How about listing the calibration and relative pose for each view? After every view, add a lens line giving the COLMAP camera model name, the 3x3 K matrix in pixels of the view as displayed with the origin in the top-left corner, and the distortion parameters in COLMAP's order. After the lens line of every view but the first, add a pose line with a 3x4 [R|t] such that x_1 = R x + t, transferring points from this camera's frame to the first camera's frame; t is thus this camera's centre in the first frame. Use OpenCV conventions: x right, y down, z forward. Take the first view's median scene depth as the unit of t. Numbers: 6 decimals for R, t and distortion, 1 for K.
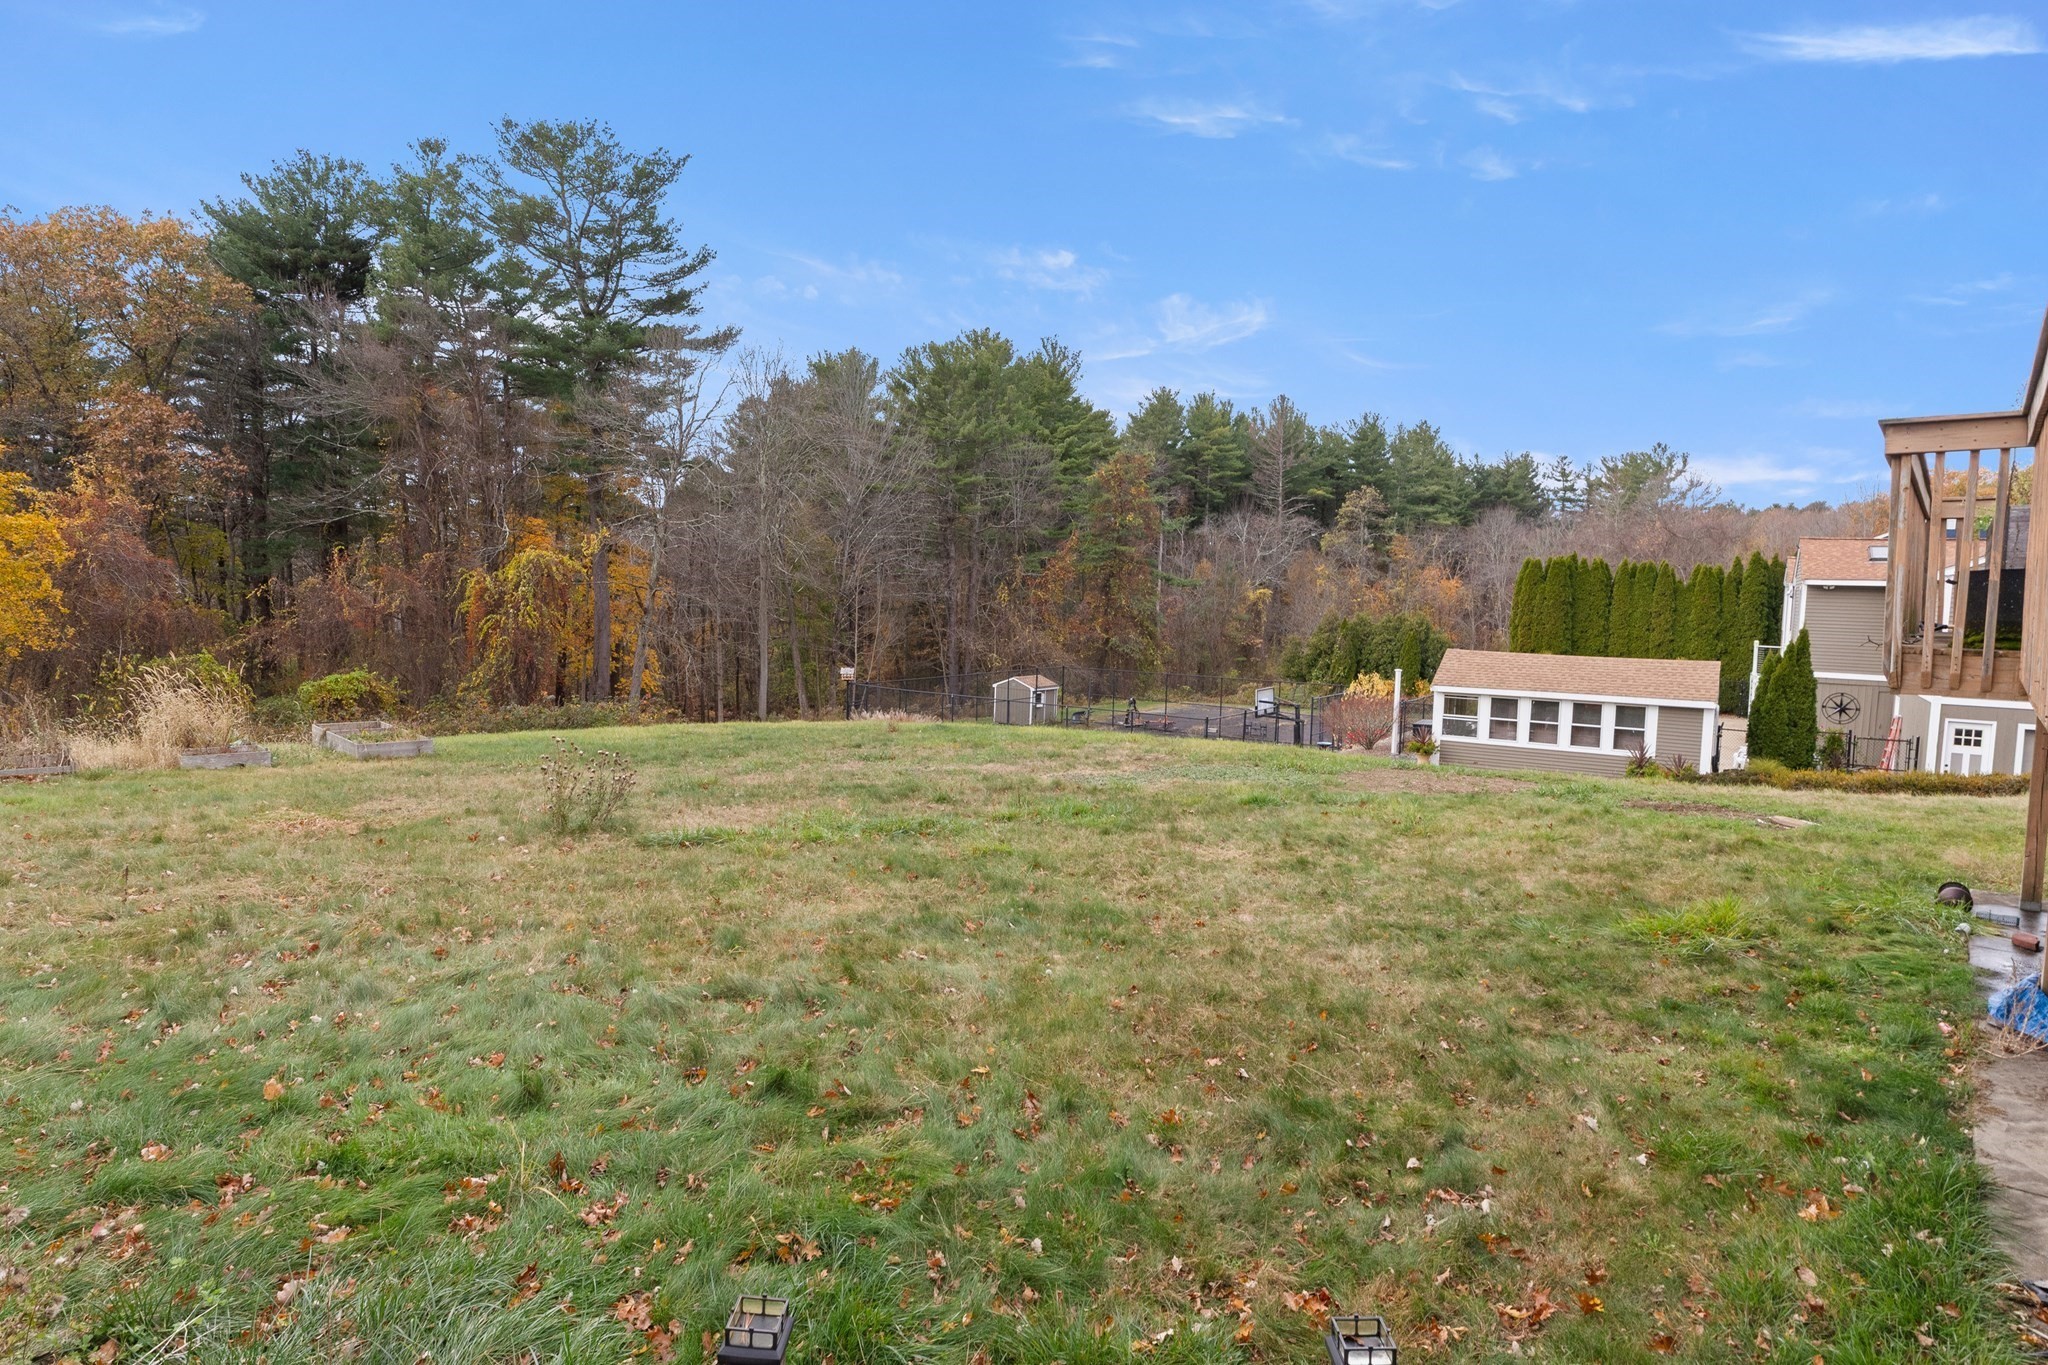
lens RADIAL K [[1169.3, 0, 1030.8], [0, 1169.3, 679.8], [0, 0, 1]] dist [-0.000083, 0.000981]
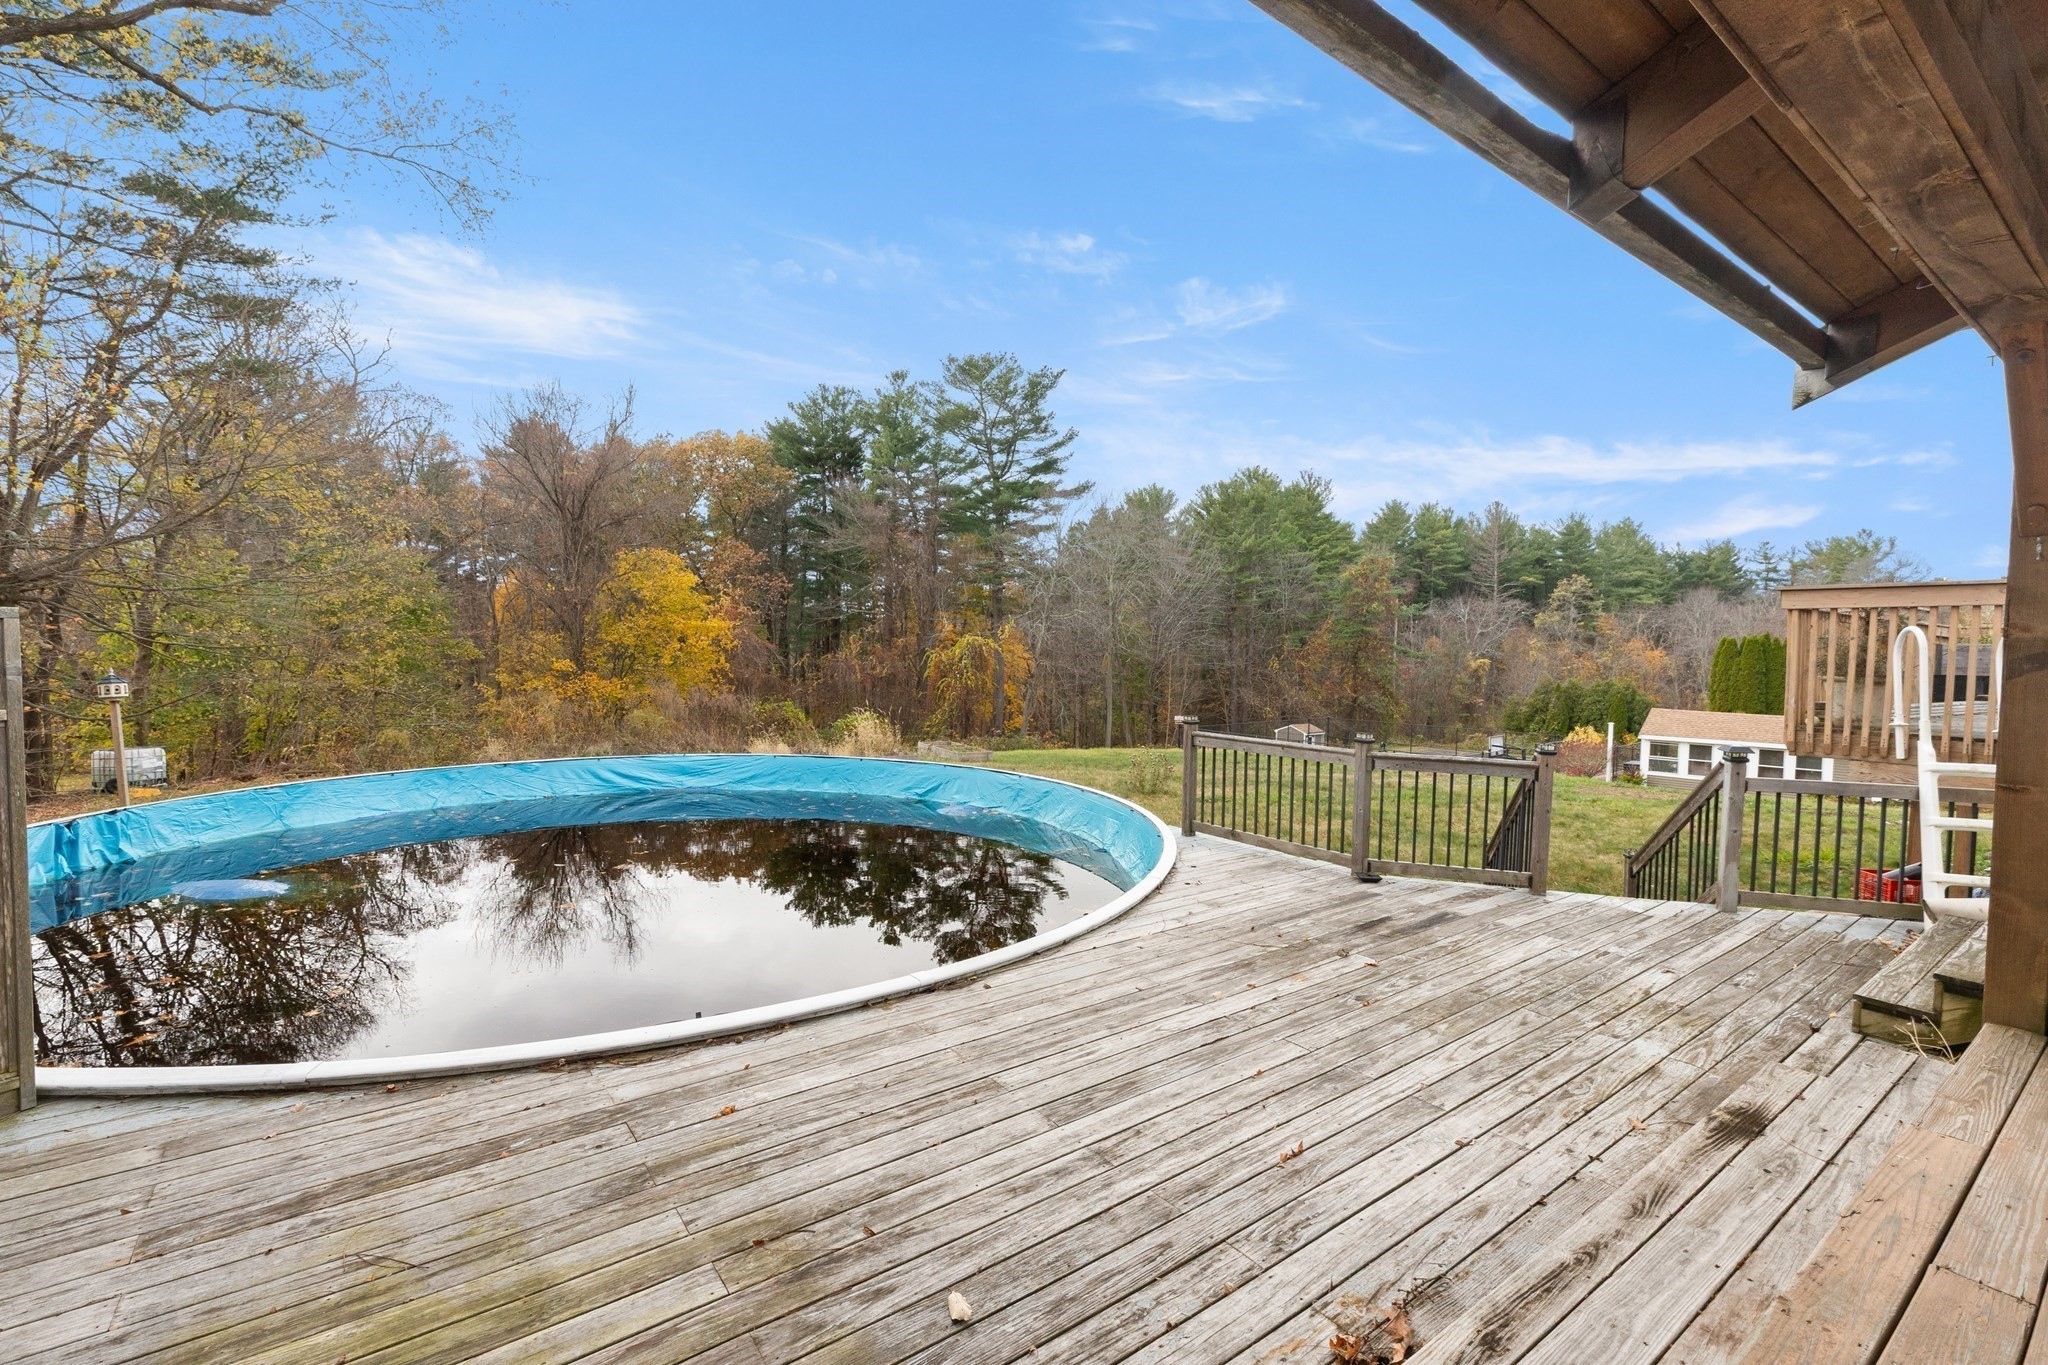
lens RADIAL K [[908.5, 0, 1032.6], [0, 908.5, 677.2], [0, 0, 1]] dist [0.003545, 0.000309]
pose [[0.967391, 0.004582, -0.253248, -0.030829], [-0.018456, 0.998454, -0.052434, 0.002680], [0.252616, 0.055398, 0.965979, -0.087465]]
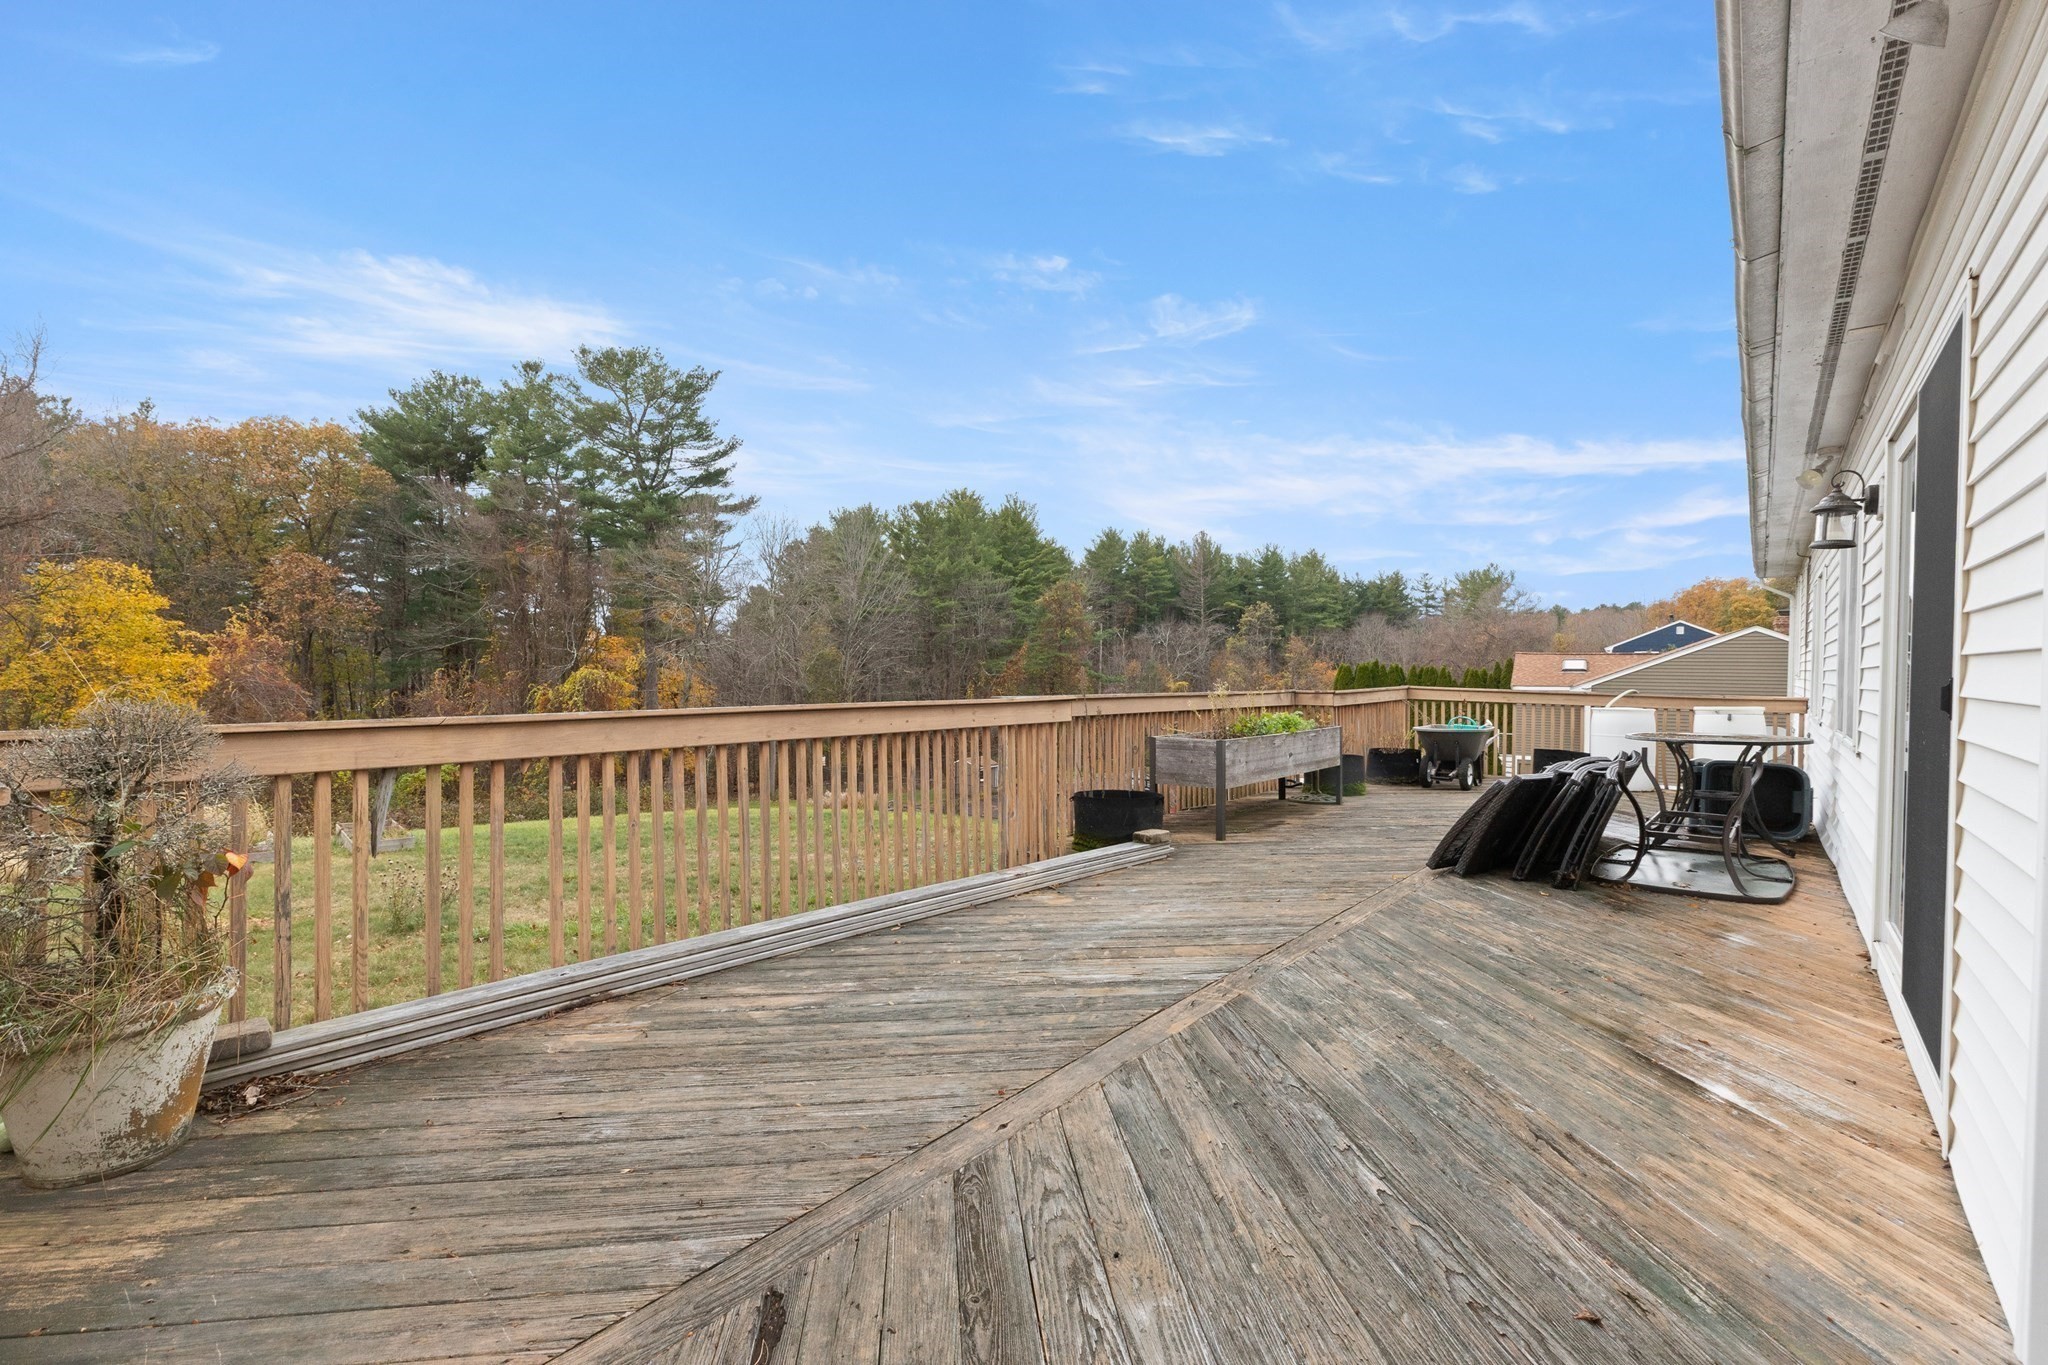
lens RADIAL K [[908.5, 0, 1032.6], [0, 908.5, 677.2], [0, 0, 1]] dist [0.003545, 0.000309]
pose [[0.999863, -0.015551, -0.005757, 0.056331], [0.015066, 0.996967, -0.076351, -0.011604], [0.006927, 0.076254, 0.997064, -0.008719]]
